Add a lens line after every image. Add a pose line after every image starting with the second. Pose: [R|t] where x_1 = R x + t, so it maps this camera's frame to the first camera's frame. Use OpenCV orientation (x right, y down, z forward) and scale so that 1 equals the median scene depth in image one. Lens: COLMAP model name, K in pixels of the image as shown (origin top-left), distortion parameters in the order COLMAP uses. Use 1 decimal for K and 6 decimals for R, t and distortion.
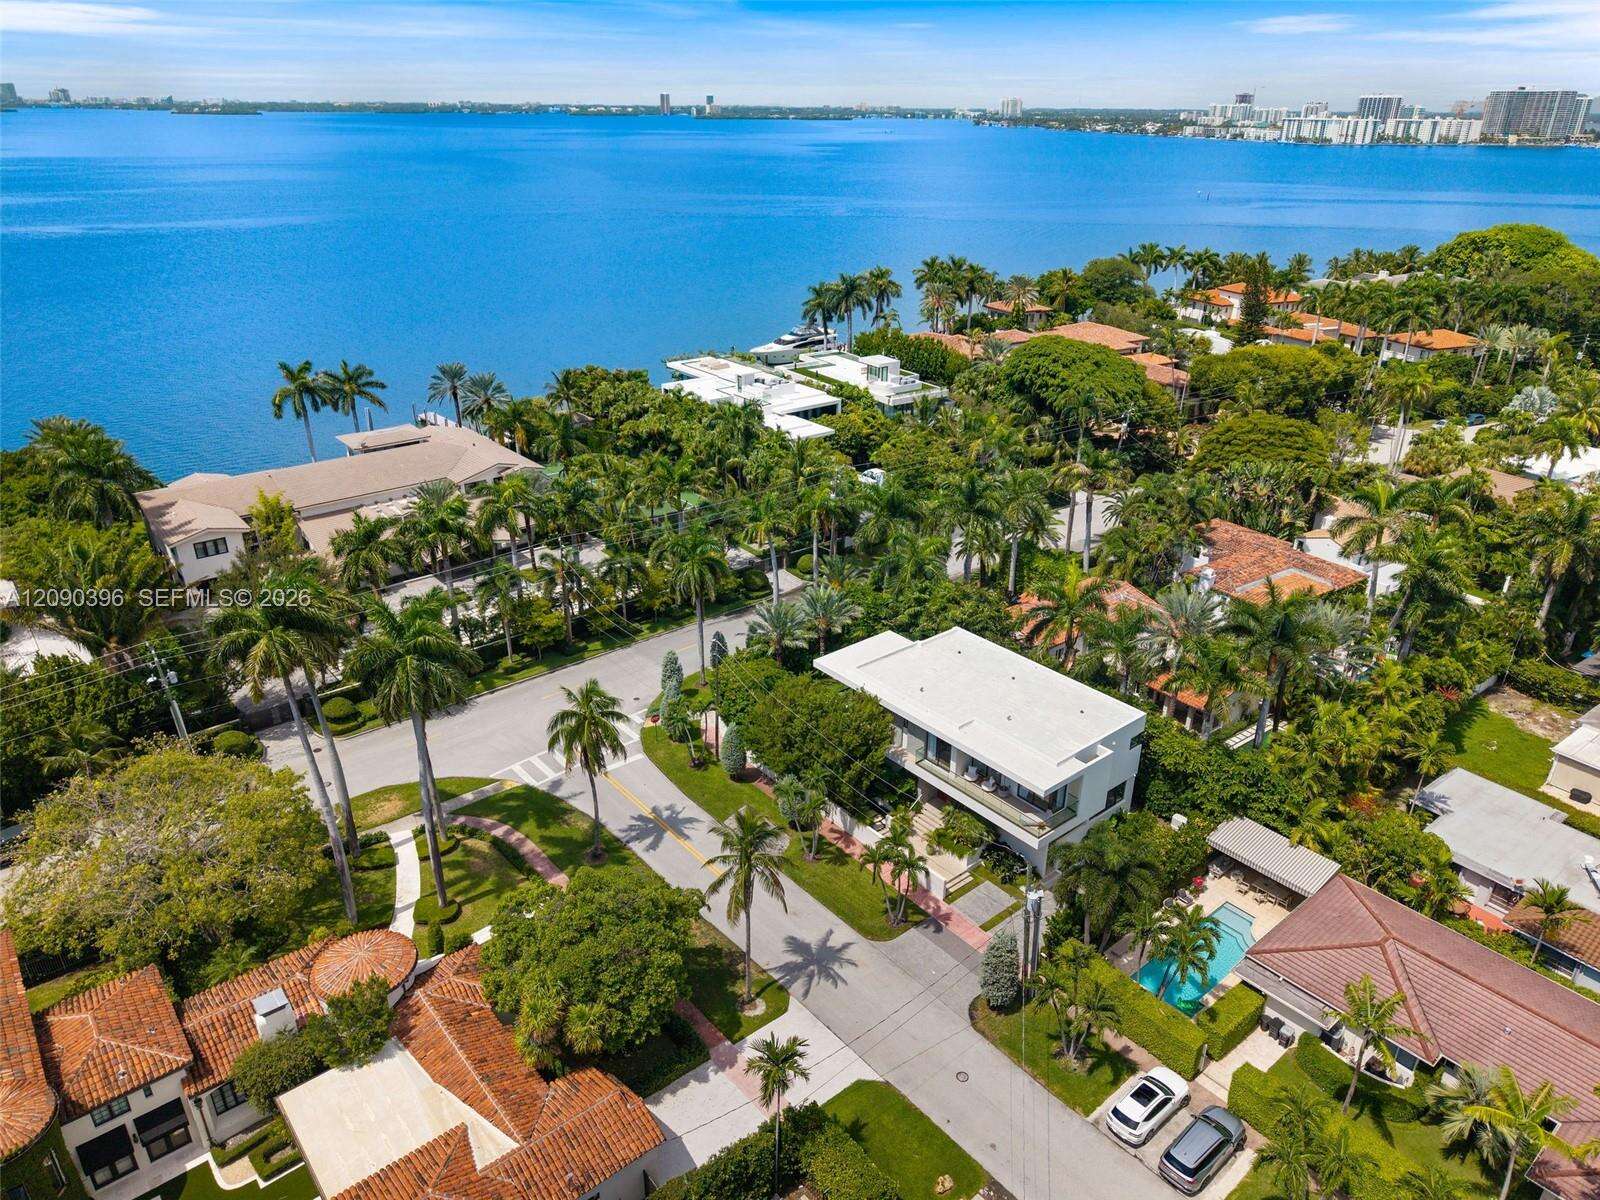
lens RADIAL K [[1062.5, 0, 793.7], [0, 1062.5, 596.8], [0, 0, 1]] dist [0.010501, 0.000378]
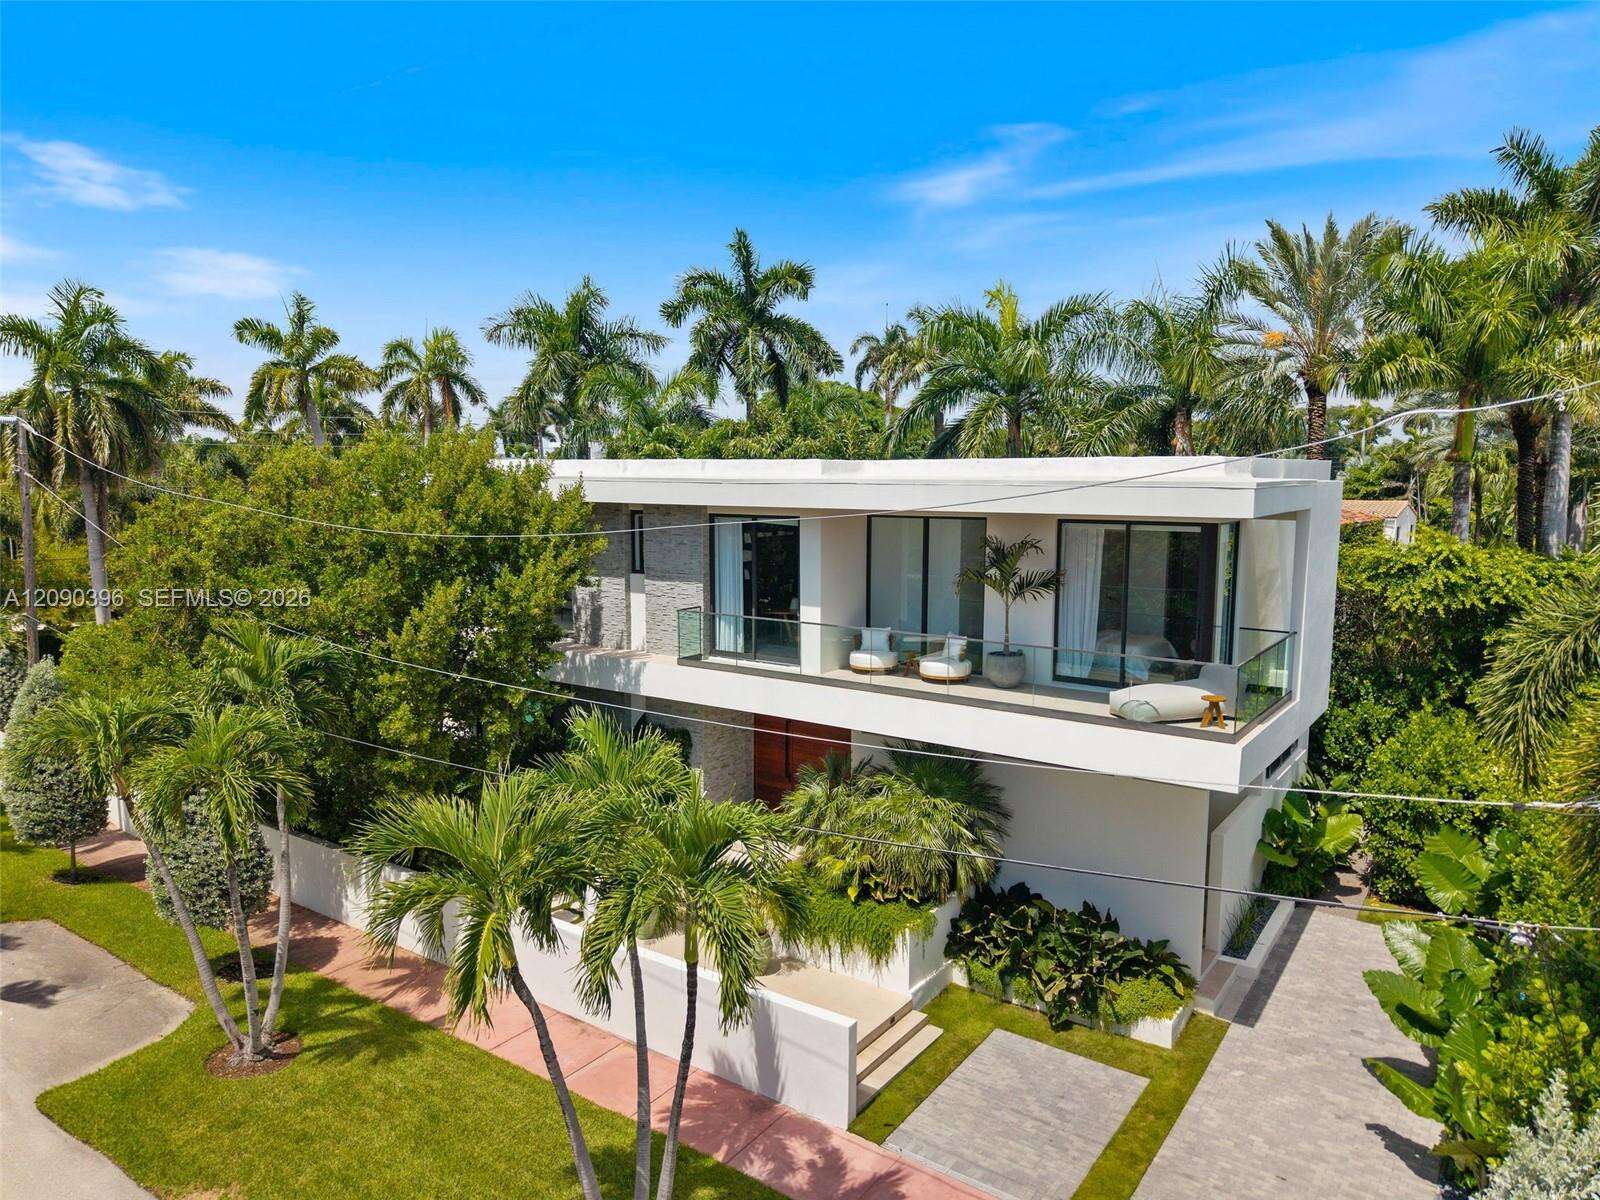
lens RADIAL K [[1062.5, 0, 810.0], [0, 1062.5, 602.7], [0, 0, 1]] dist [0.010501, 0.000378]
pose [[0.967891, -0.036450, 0.248714, 0.080954], [0.111037, 0.949663, -0.292935, 0.238193], [-0.225517, 0.311146, 0.923218, 0.744647]]
